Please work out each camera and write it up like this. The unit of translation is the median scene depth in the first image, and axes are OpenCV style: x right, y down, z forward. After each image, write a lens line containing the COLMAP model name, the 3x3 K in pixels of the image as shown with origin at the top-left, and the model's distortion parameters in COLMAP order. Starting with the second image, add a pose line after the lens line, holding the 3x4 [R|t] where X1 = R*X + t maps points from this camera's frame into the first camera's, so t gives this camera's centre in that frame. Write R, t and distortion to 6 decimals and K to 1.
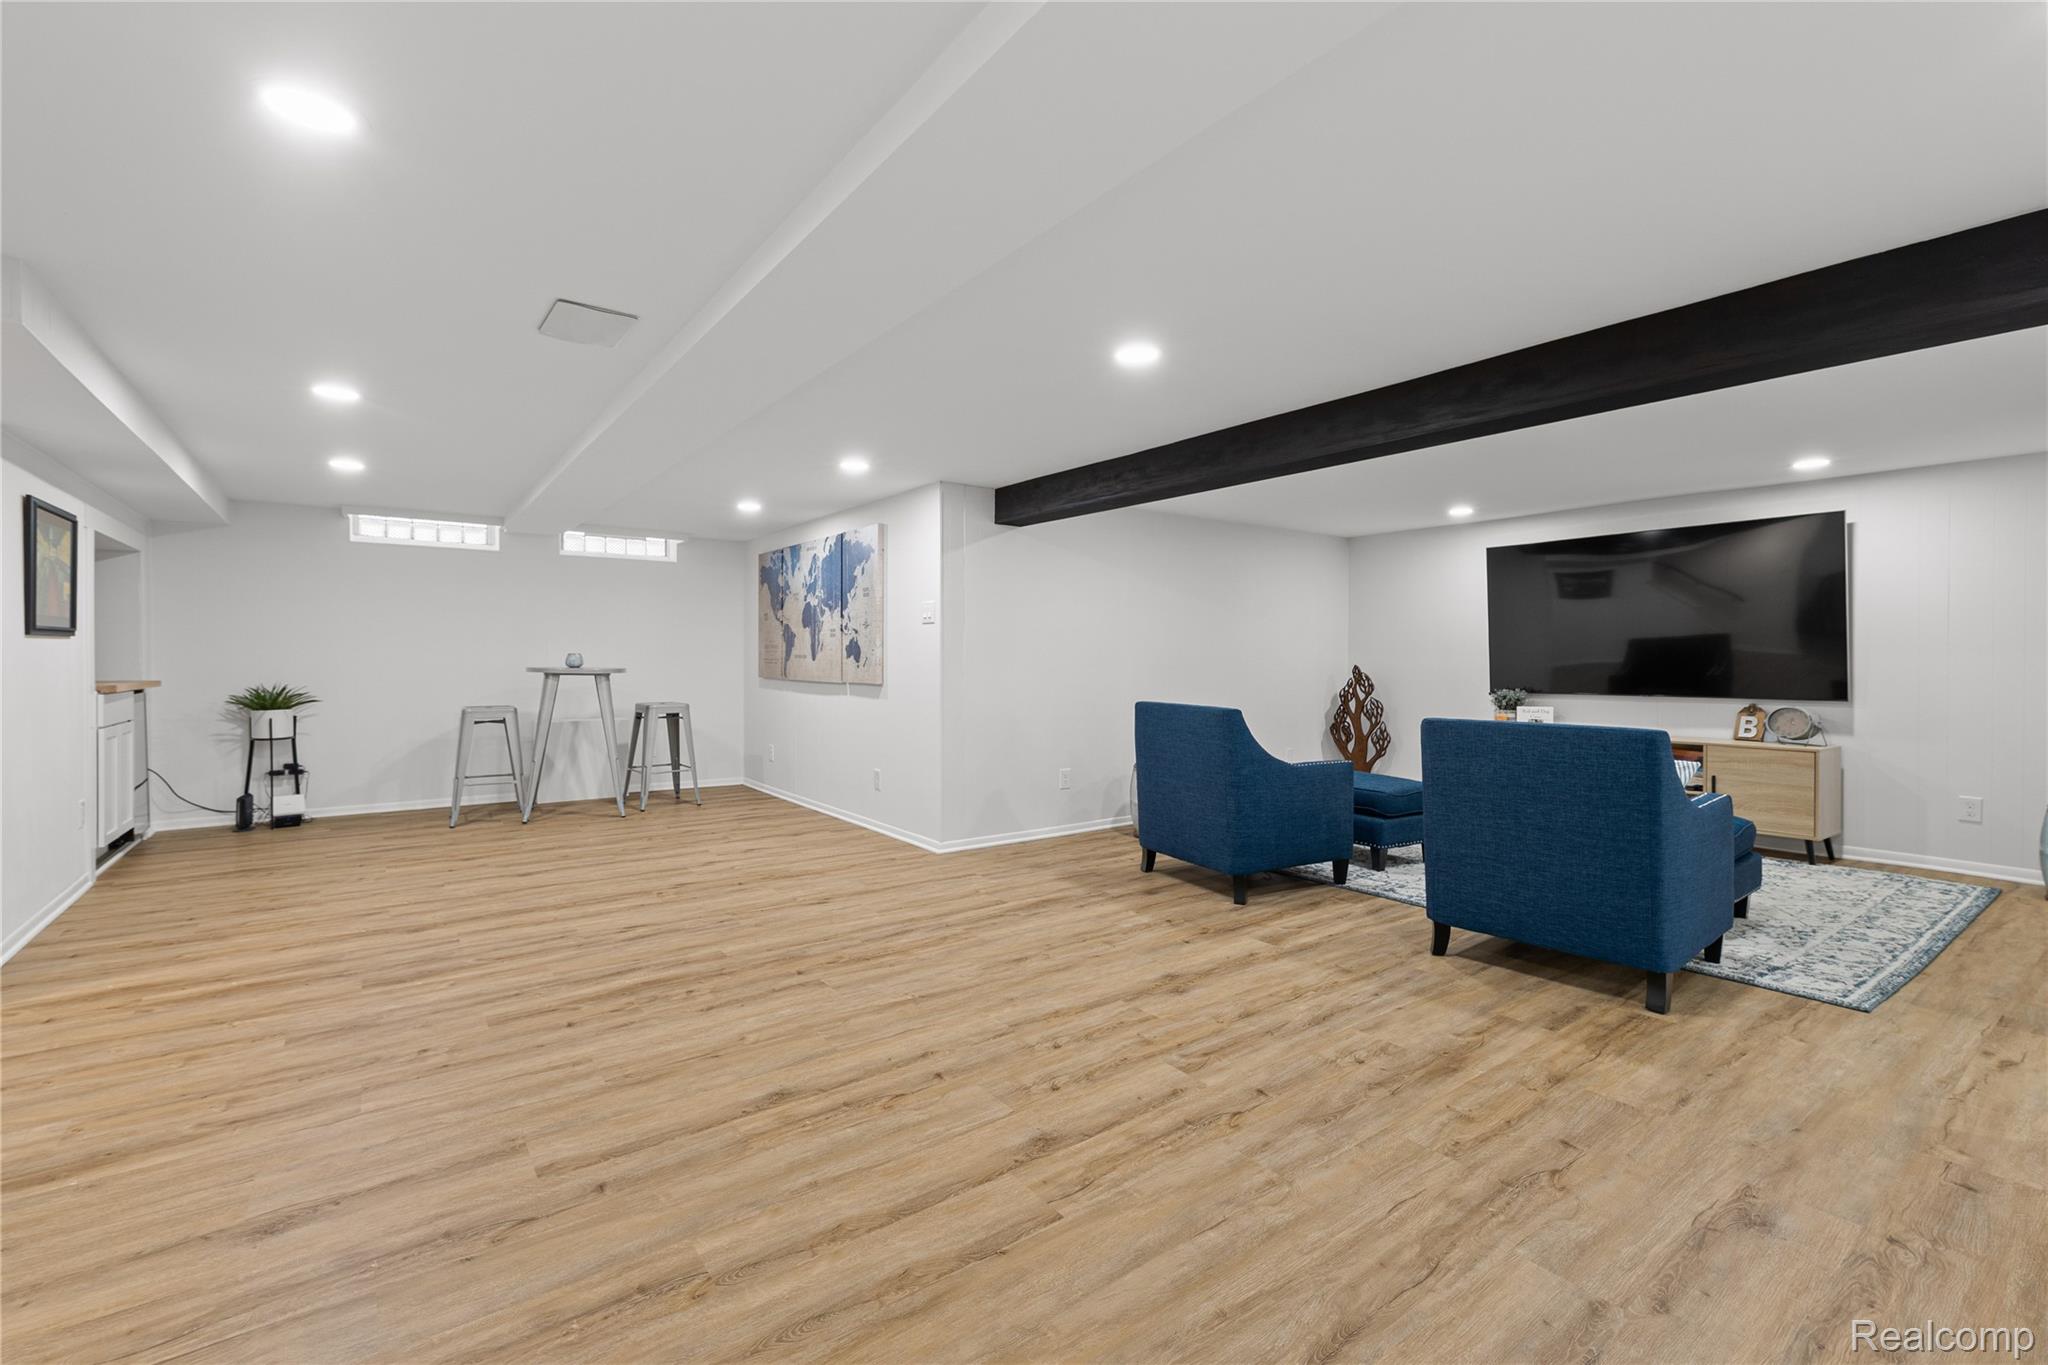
lens RADIAL K [[862.1, 0, 1013.5], [0, 862.1, 665.9], [0, 0, 1]] dist [0.003658, -0.000438]
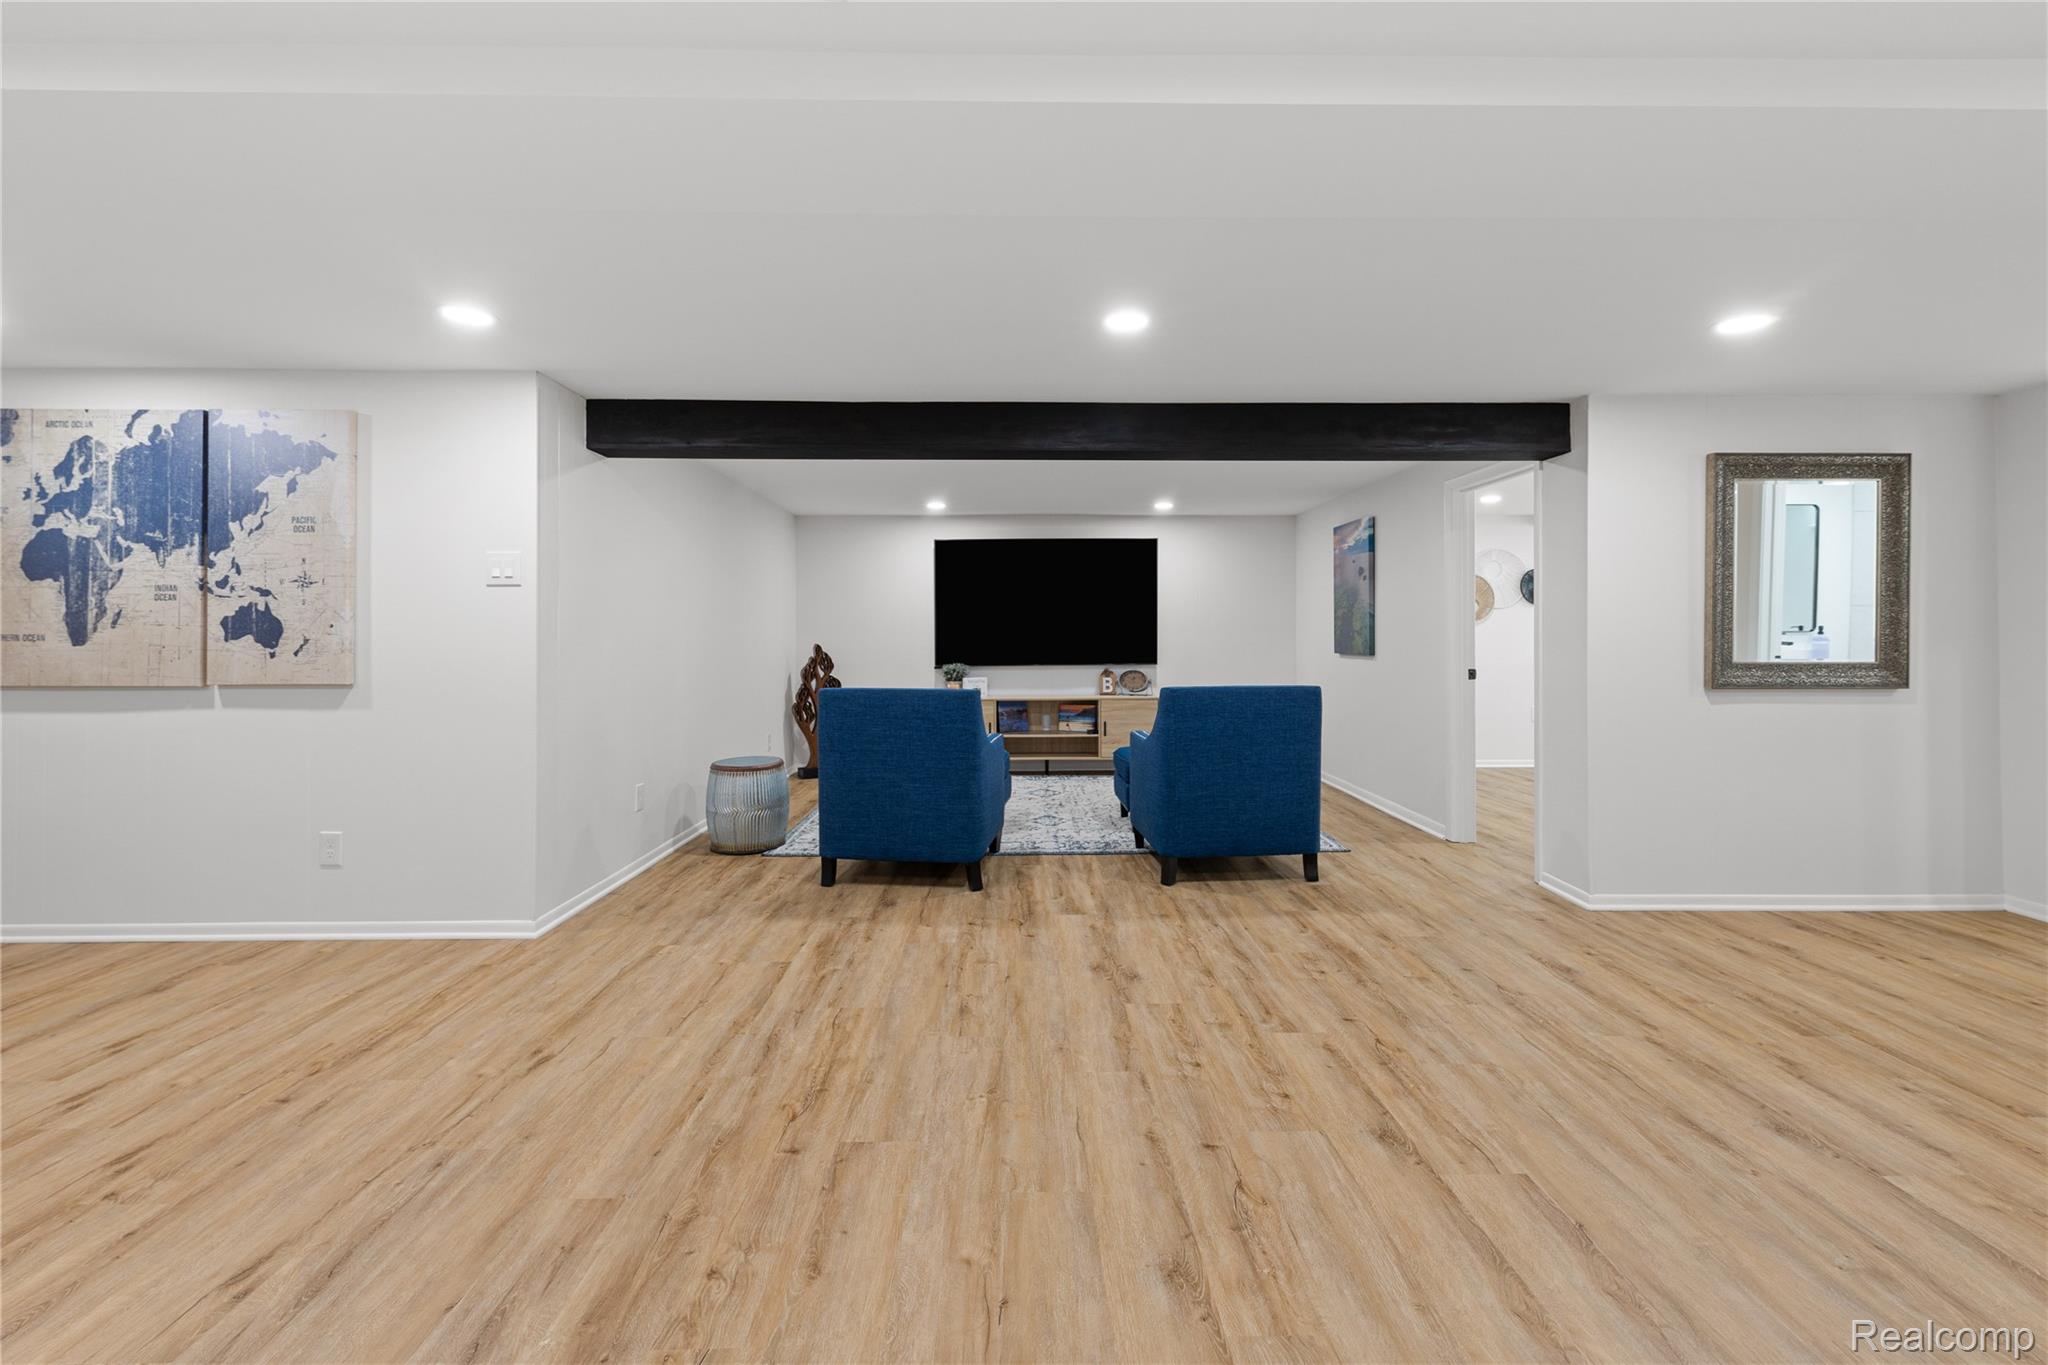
lens RADIAL K [[869.6, 0, 1023.6], [0, 869.6, 634.2], [0, 0, 1]] dist [0.006619, -0.000014]
pose [[0.578435, -0.000797, 0.815728, -0.582508], [0.010365, 0.999926, -0.006373, -0.006997], [-0.815662, 0.012142, 0.578401, 0.441397]]
